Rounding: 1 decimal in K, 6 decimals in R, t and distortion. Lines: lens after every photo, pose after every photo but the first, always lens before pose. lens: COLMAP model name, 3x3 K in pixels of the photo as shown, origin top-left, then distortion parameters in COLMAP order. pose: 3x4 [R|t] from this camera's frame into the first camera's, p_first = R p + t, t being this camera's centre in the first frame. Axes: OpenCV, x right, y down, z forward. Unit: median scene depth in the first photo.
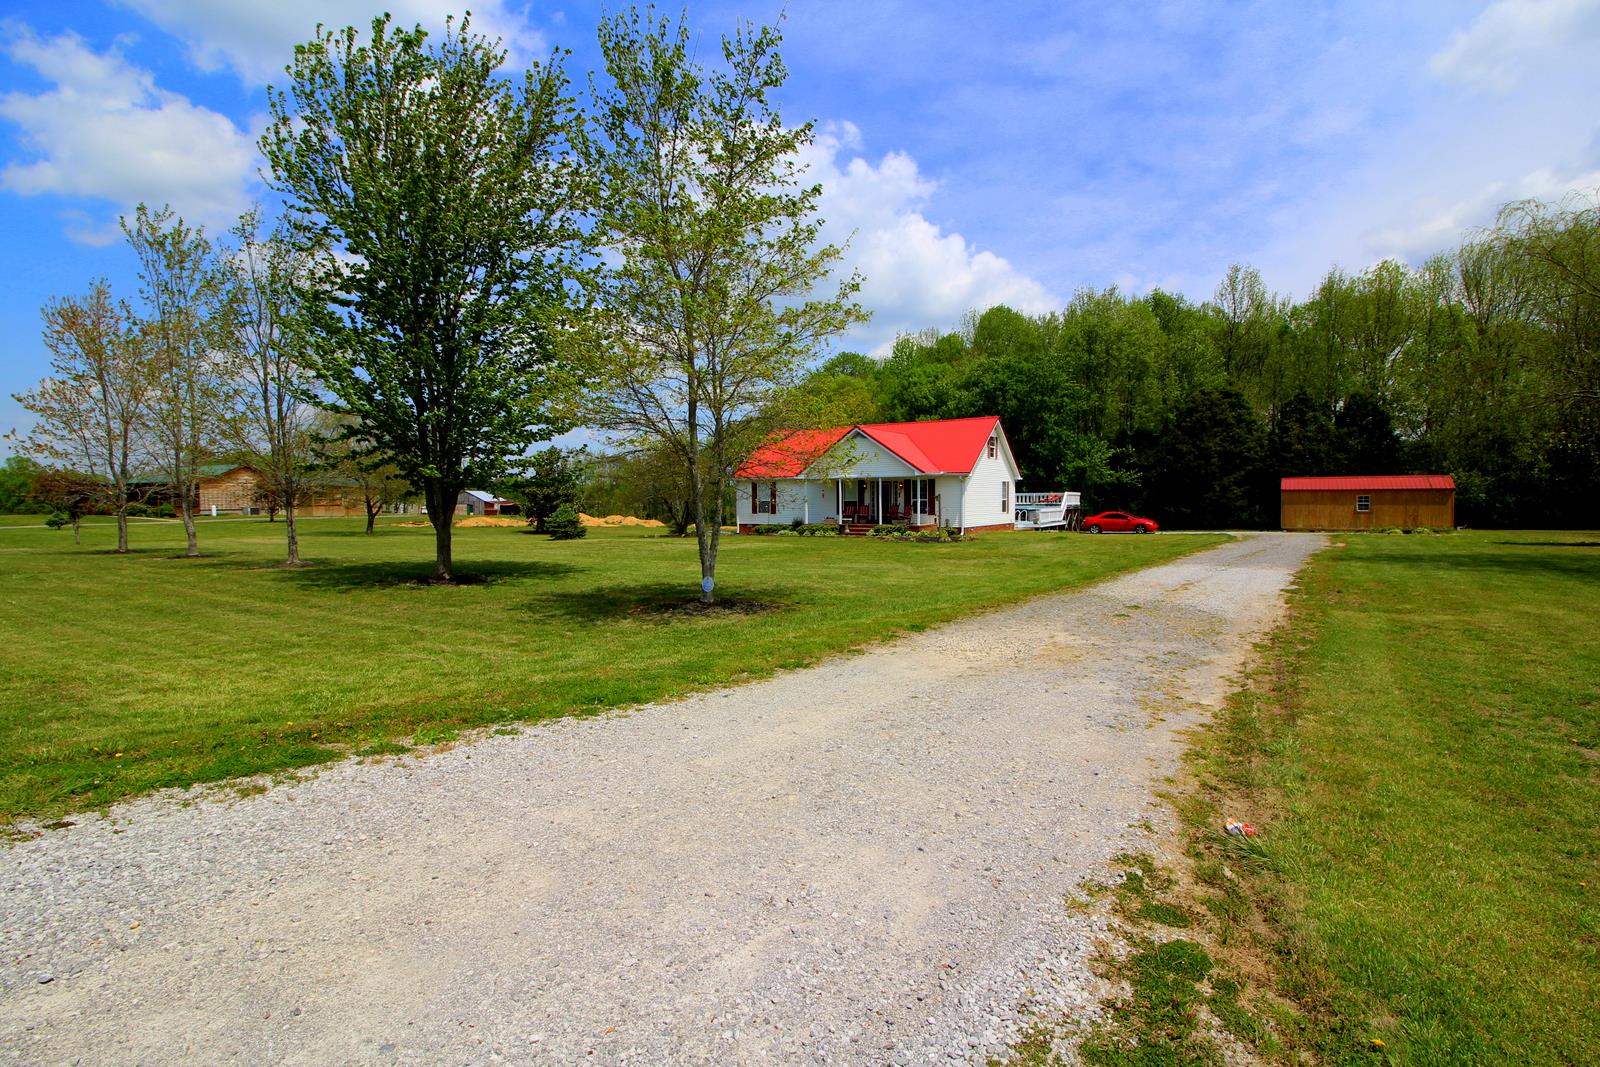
lens RADIAL K [[737.8, 0, 812.5], [0, 737.8, 512.7], [0, 0, 1]] dist [-0.001758, -0.014341]
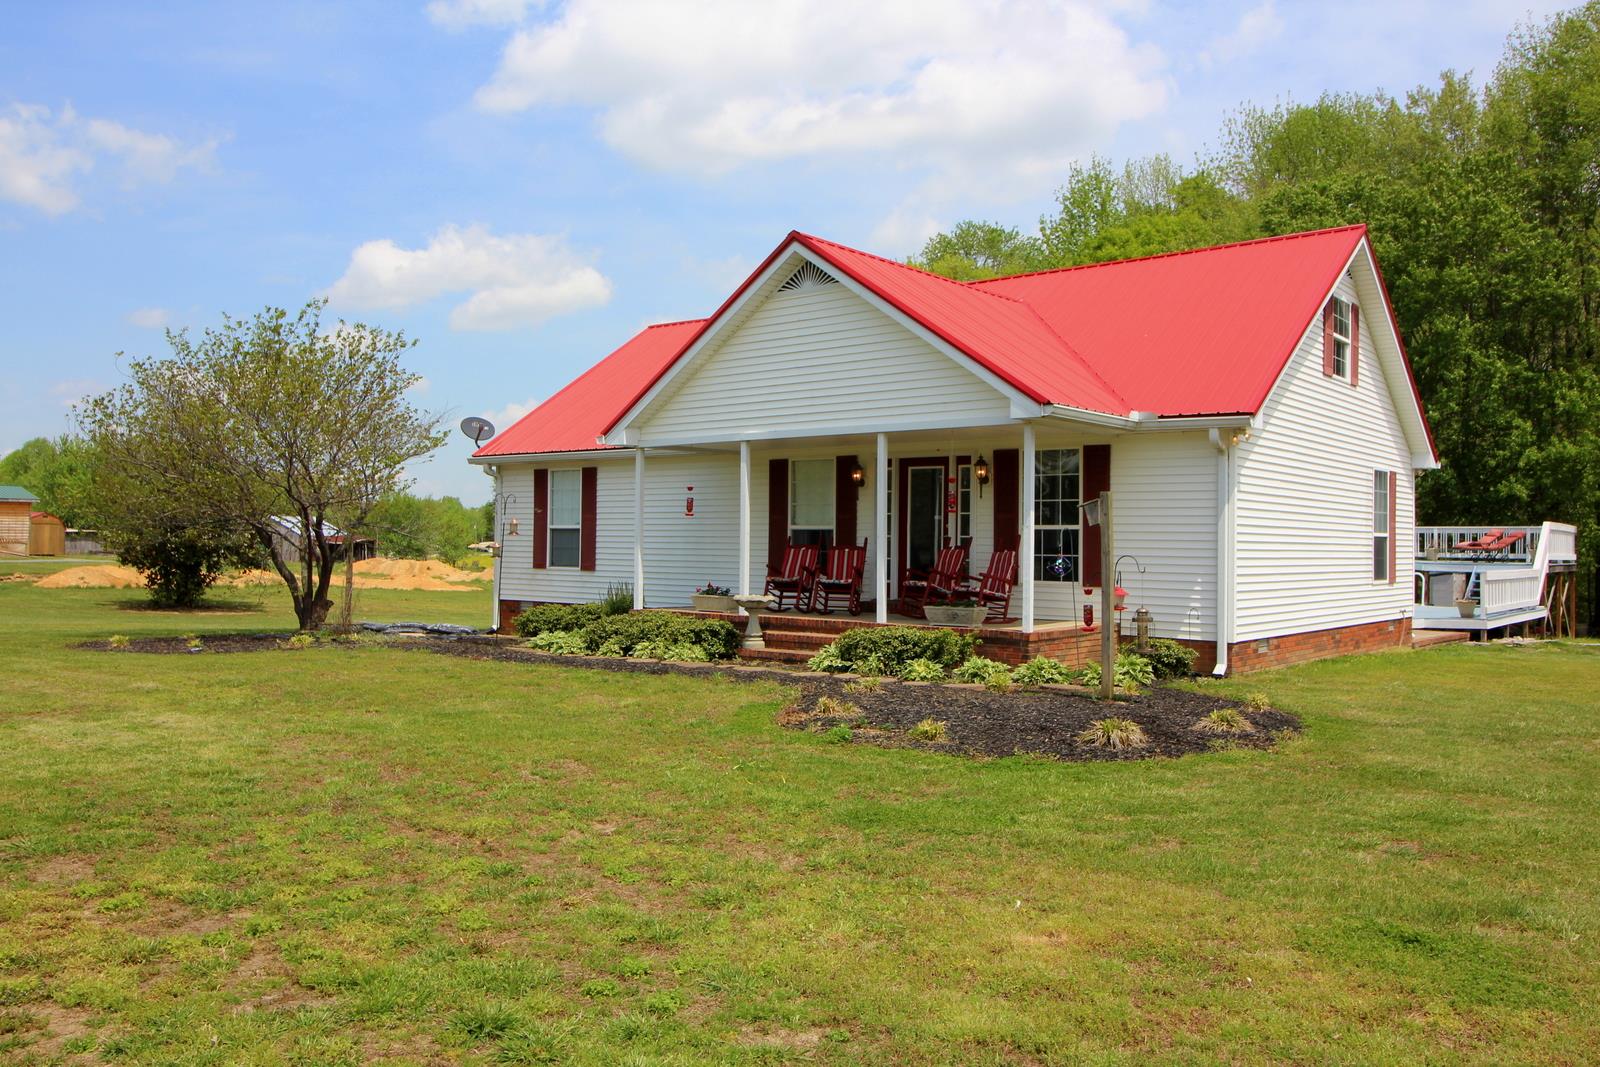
lens RADIAL K [[1209.1, 0, 798.6], [0, 1209.1, 512.6], [0, 0, 1]] dist [0.030260, -0.000926]
pose [[0.990026, 0.012472, -0.140330, 0.107326], [-0.018619, 0.998920, -0.042579, -0.002518], [0.139647, 0.044768, 0.989189, 0.517145]]
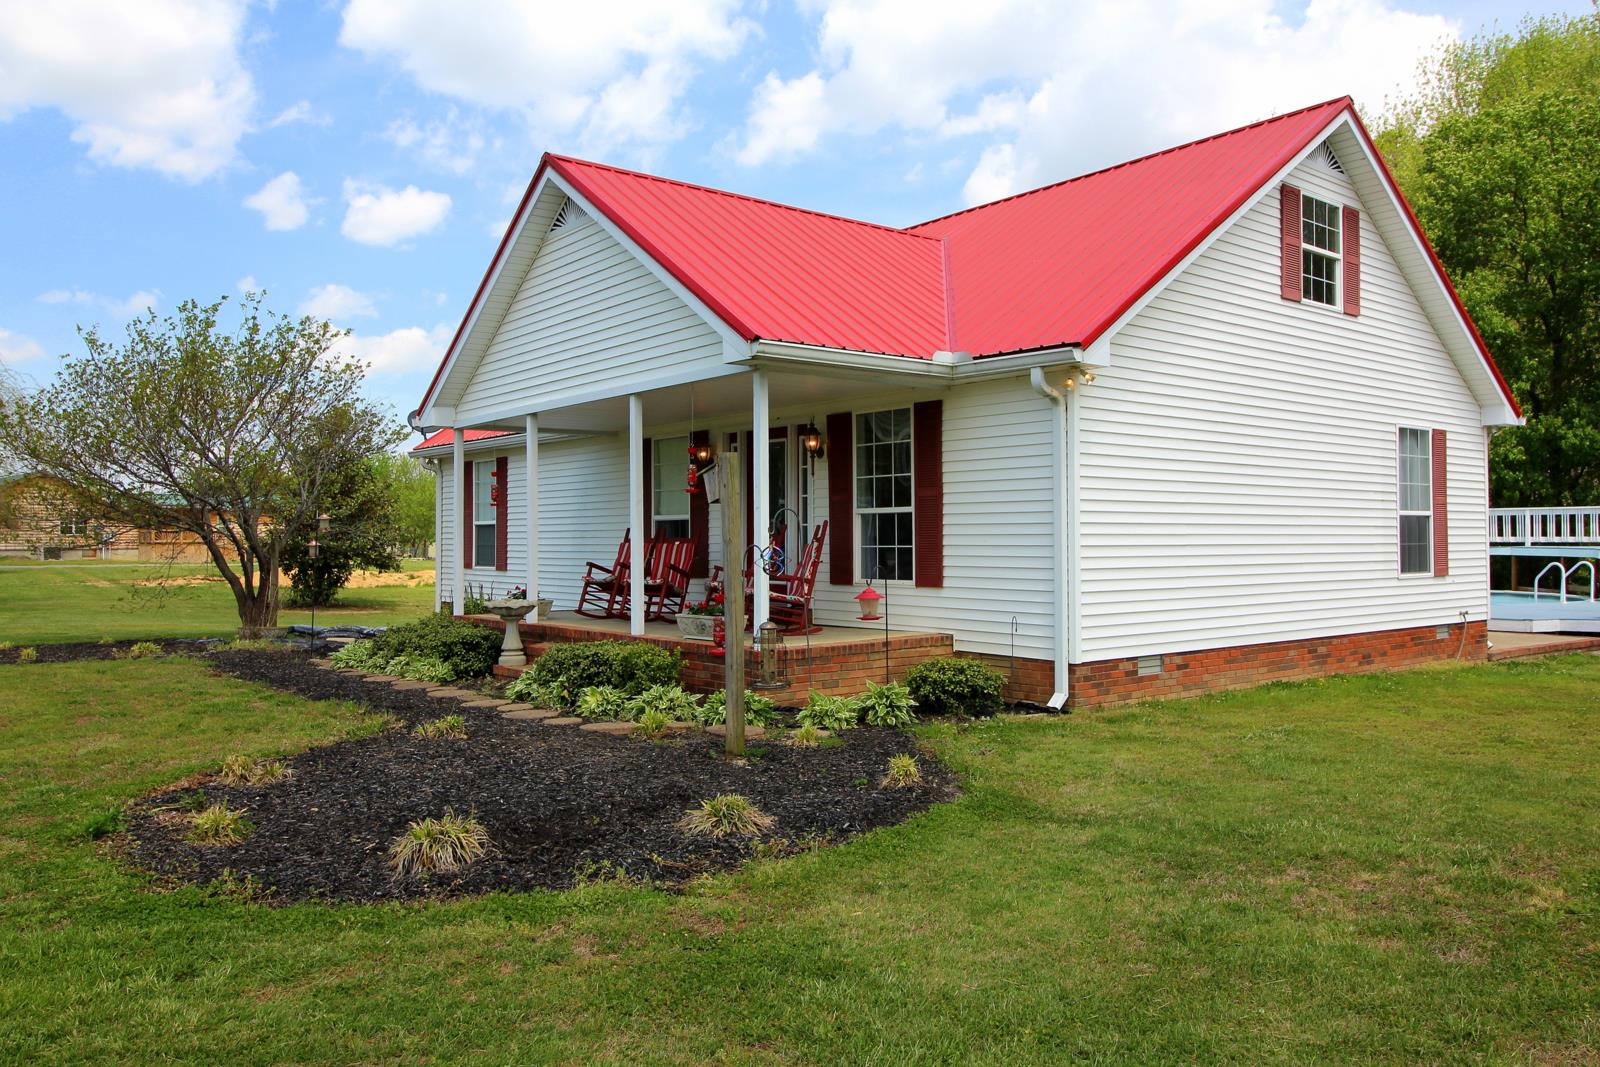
lens RADIAL K [[1153.7, 0, 799.3], [0, 1153.7, 510.3], [0, 0, 1]] dist [0.006641, 0.004045]
pose [[0.939346, -0.007271, -0.342893, 0.209353], [-0.006933, 0.999168, -0.040181, -0.004114], [0.342900, 0.040121, 0.938515, 0.633208]]
